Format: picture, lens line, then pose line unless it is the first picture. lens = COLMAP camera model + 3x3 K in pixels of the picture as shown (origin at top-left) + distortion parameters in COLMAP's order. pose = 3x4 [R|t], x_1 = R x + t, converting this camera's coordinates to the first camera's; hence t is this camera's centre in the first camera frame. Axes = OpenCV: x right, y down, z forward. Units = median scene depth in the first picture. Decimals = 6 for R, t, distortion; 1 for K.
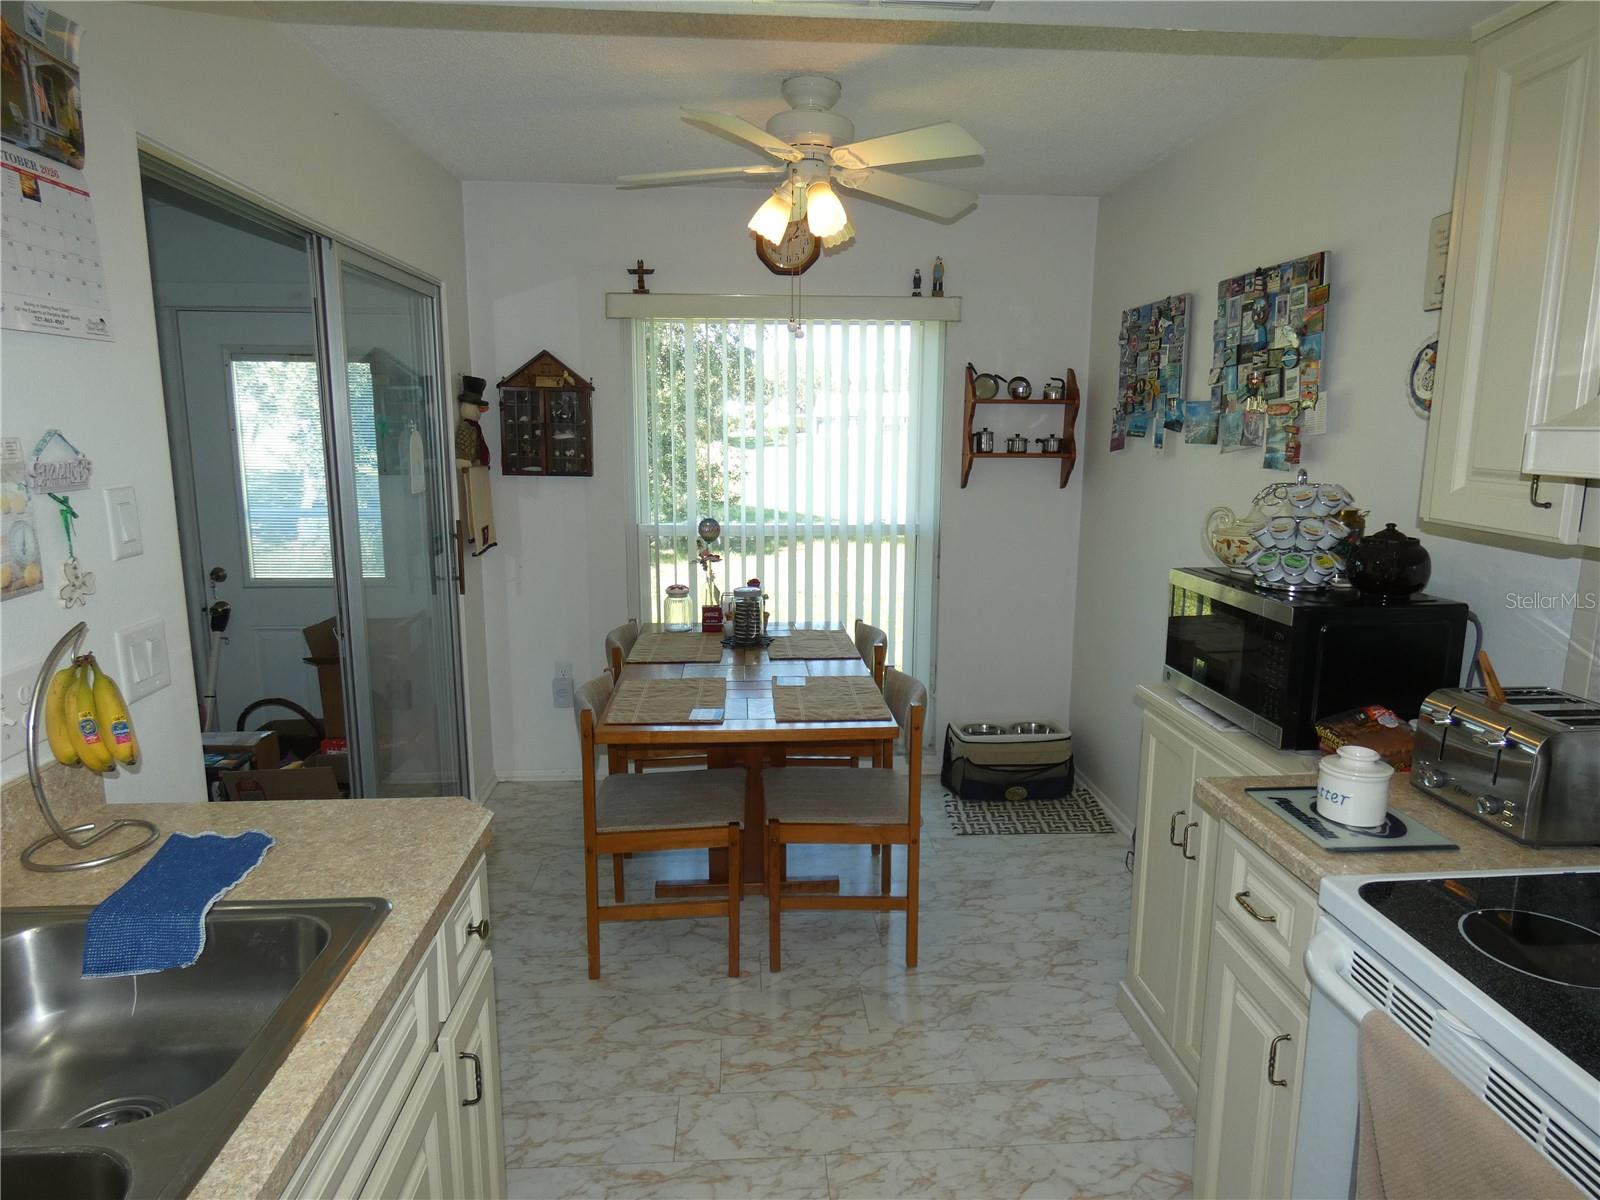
lens RADIAL K [[965.5, 0, 801.9], [0, 965.5, 595.2], [0, 0, 1]] dist [0.003476, -0.005202]
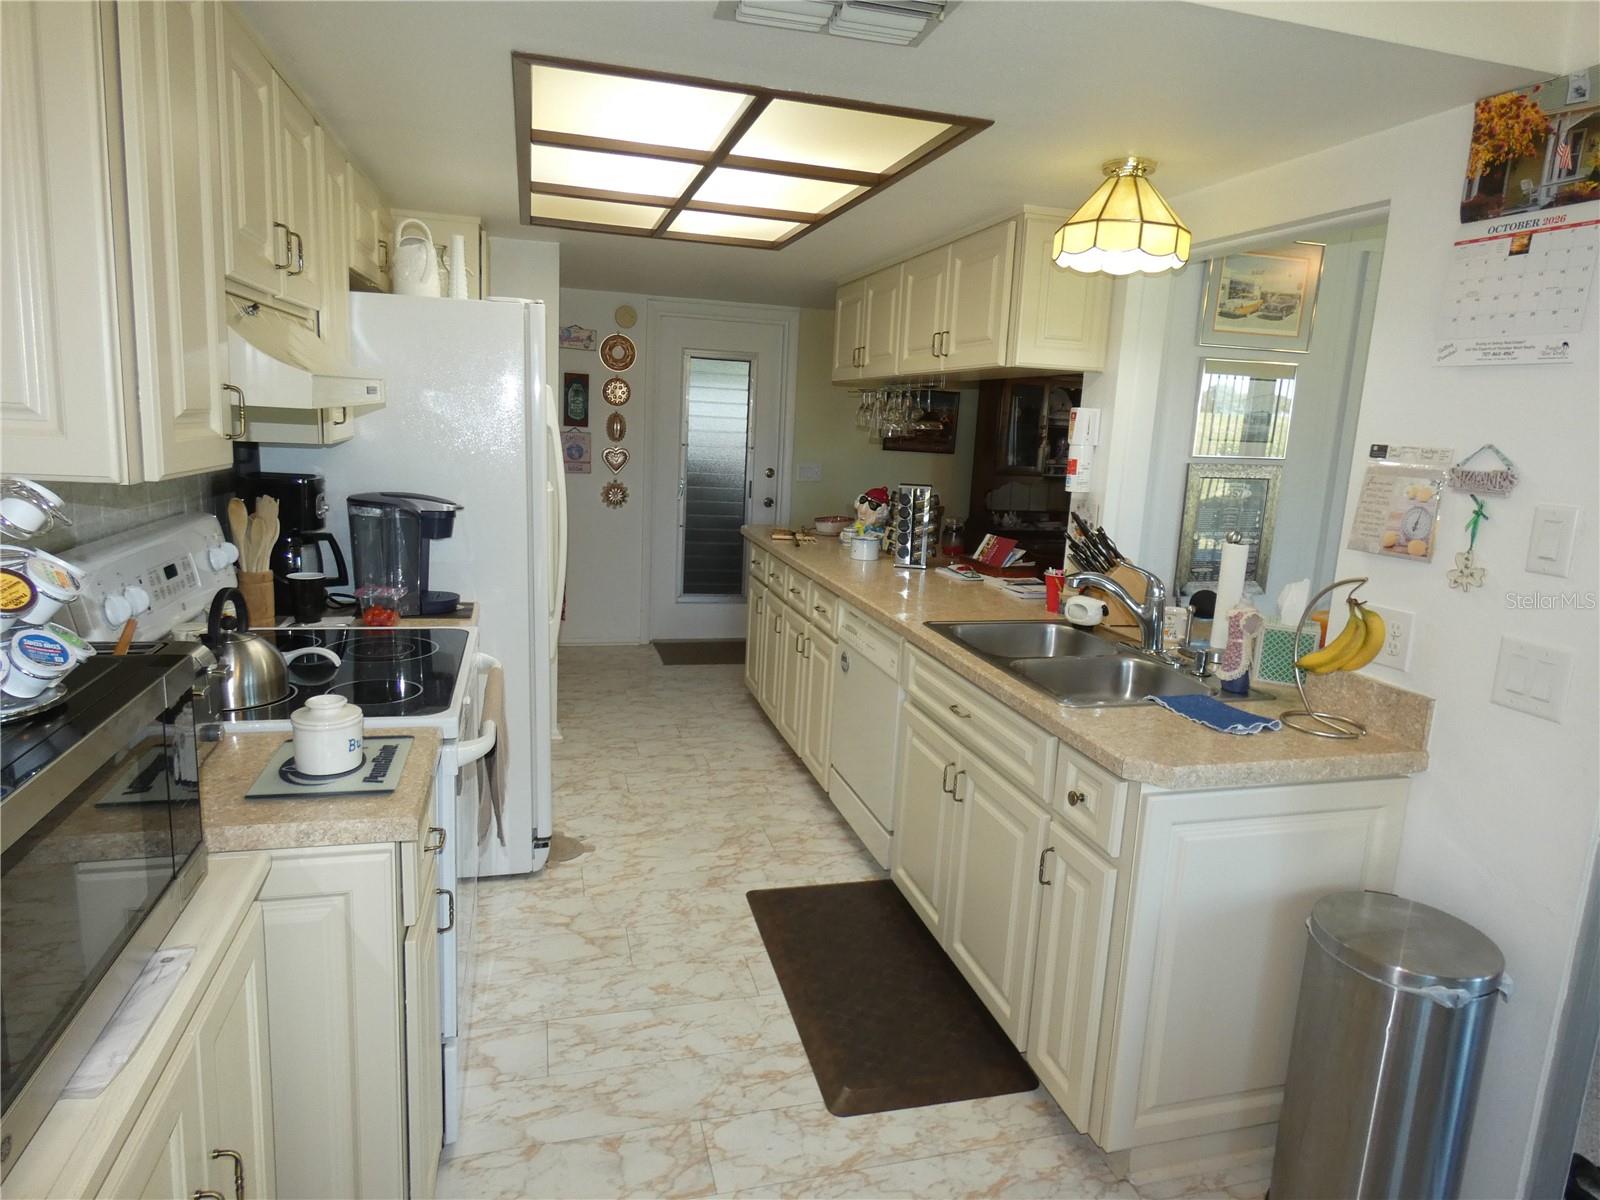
lens RADIAL K [[965.5, 0, 801.4], [0, 965.5, 590.8], [0, 0, 1]] dist [0.003476, -0.005202]
pose [[-0.978755, -0.018327, -0.204212, 0.305400], [-0.090648, 0.932048, 0.350814, -0.343172], [0.183906, 0.361872, -0.913908, 1.992979]]
